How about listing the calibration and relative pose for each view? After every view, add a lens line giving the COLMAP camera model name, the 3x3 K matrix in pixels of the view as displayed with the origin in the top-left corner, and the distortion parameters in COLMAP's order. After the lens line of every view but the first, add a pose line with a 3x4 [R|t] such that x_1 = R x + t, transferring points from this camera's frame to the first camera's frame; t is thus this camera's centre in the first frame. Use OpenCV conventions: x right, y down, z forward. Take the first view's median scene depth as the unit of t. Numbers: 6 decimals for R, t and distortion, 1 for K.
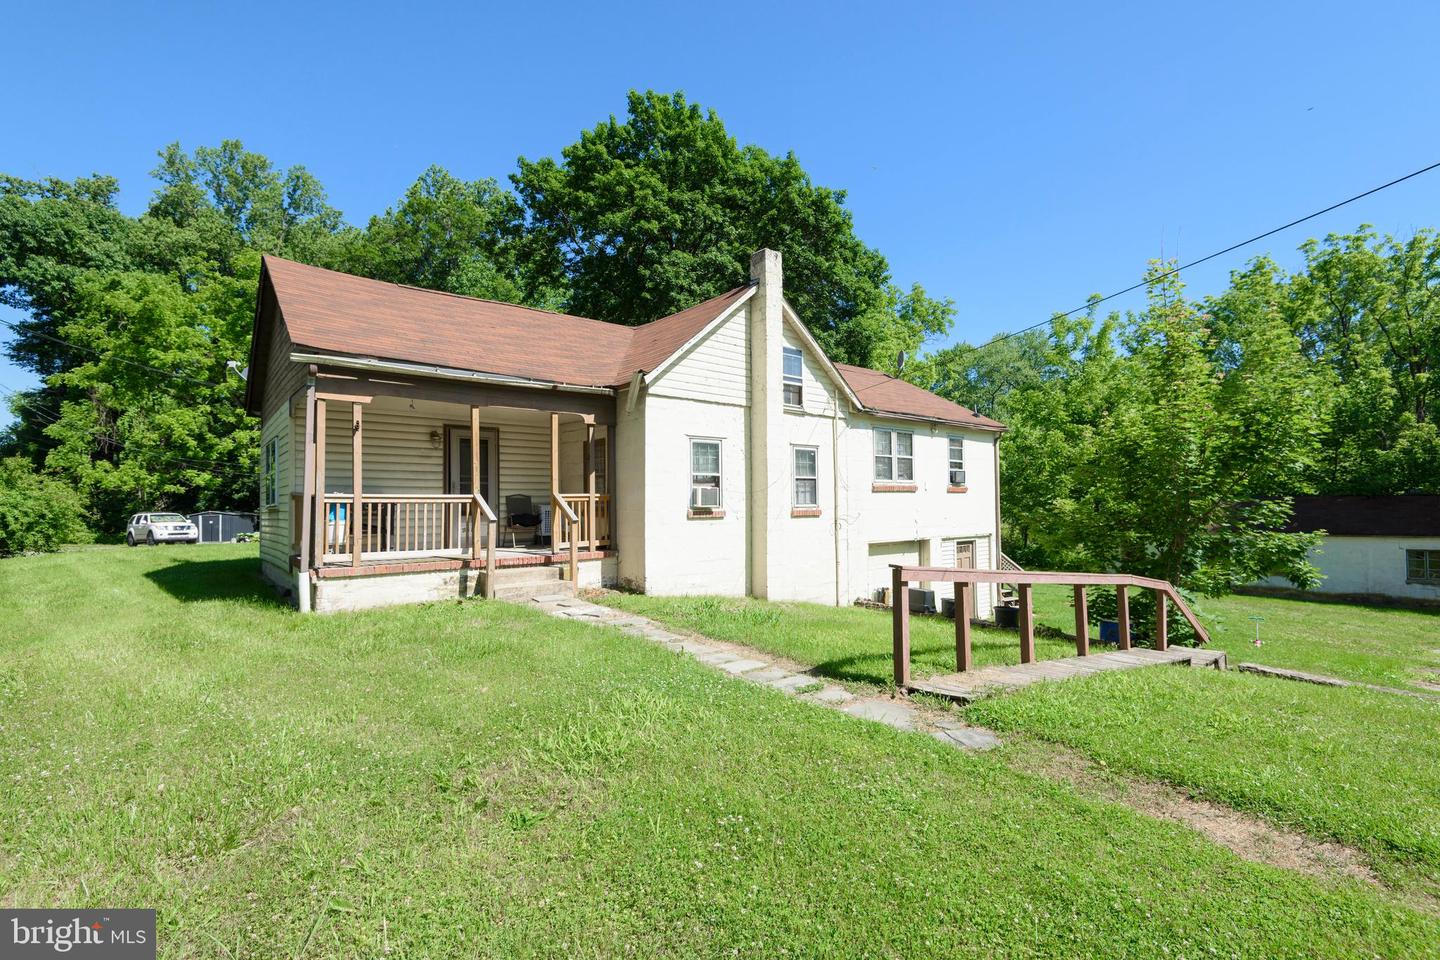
lens RADIAL K [[669.7, 0, 718.3], [0, 669.7, 479.2], [0, 0, 1]] dist [-0.003986, -0.000530]
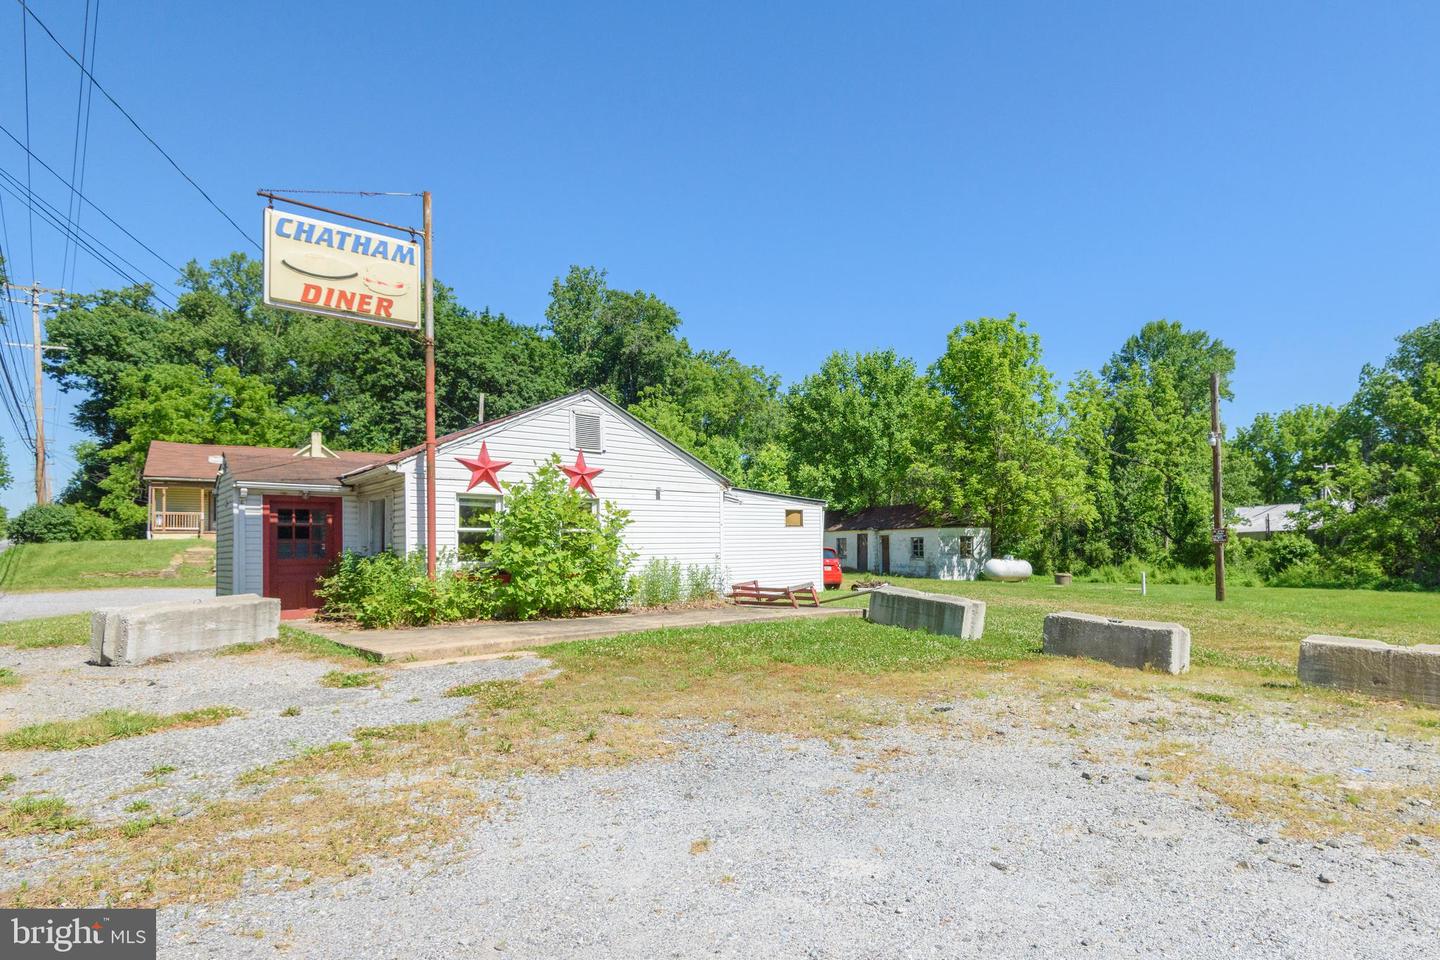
lens RADIAL K [[669.7, 0, 740.5], [0, 669.7, 516.5], [0, 0, 1]] dist [-0.003986, -0.000530]
pose [[0.999354, -0.014206, -0.033017, 0.350443], [0.014384, 0.999883, 0.005185, 0.009010], [0.032939, -0.005656, 0.999441, -0.330589]]
